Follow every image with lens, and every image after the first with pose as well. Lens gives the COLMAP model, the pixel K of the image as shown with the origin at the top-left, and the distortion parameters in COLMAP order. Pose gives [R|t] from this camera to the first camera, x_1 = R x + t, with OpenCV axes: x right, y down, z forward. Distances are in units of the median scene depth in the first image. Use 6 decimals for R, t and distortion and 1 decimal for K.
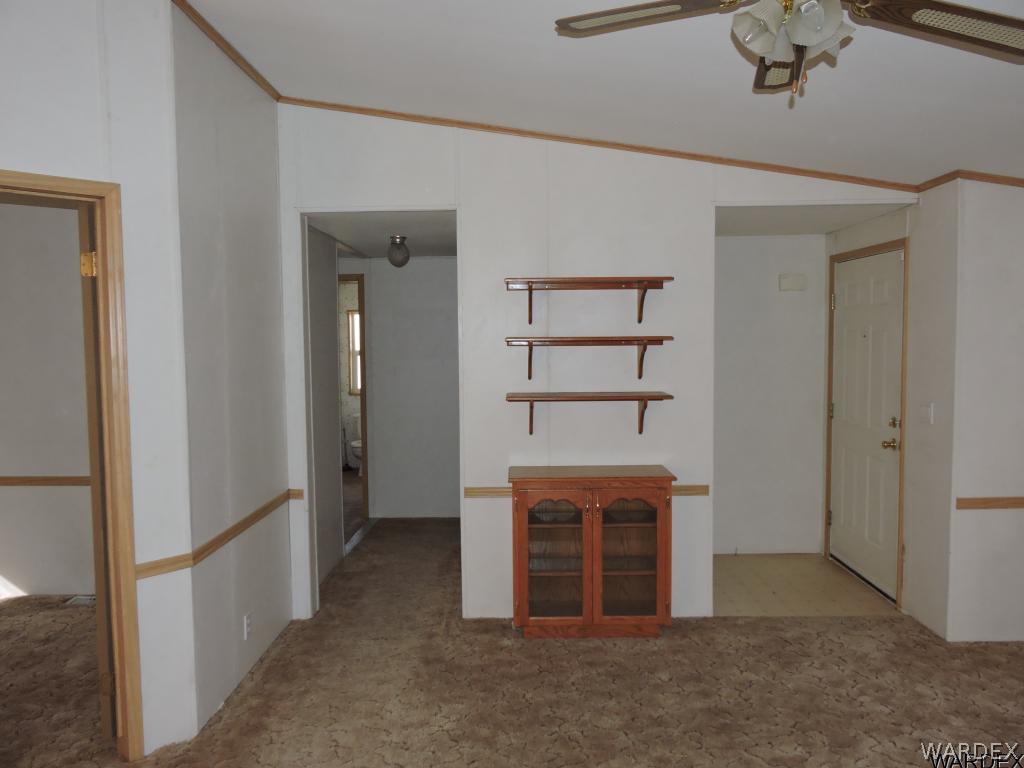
lens RADIAL K [[728.4, 0, 510.0], [0, 728.4, 384.3], [0, 0, 1]] dist [-0.001357, -0.004685]
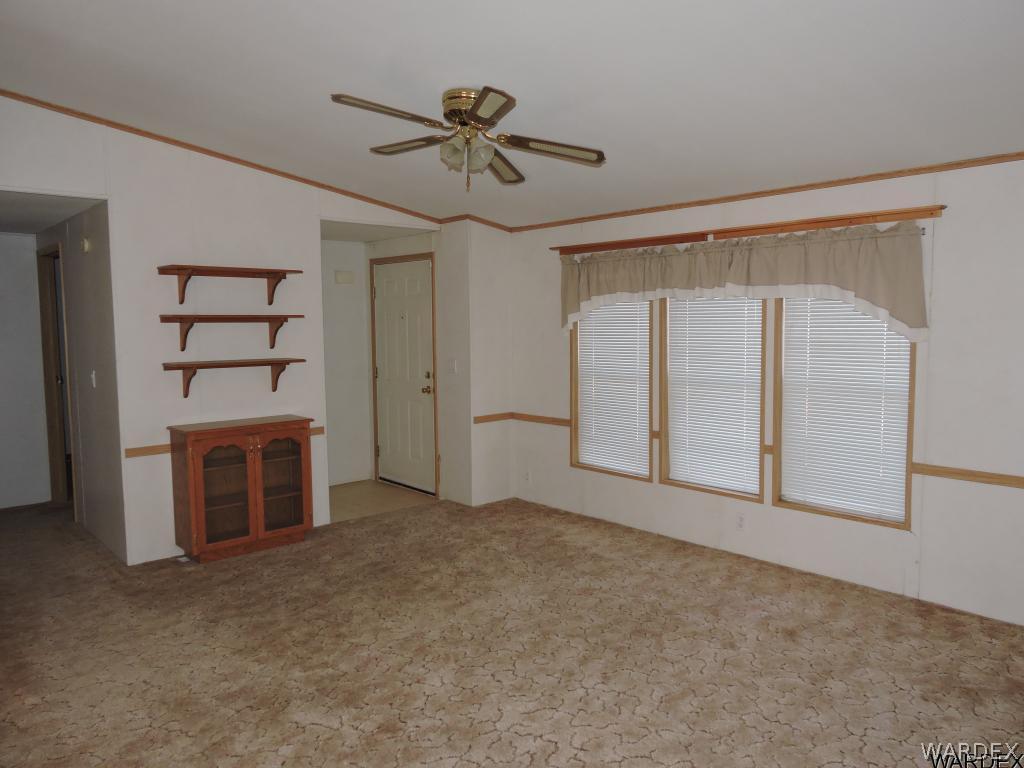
lens RADIAL K [[728.4, 0, 513.6], [0, 728.4, 383.1], [0, 0, 1]] dist [-0.001357, -0.004685]
pose [[0.729946, -0.052347, 0.681497, -0.409130], [0.043207, 0.998603, 0.030426, 0.034206], [-0.682137, 0.007236, 0.731188, -0.239122]]
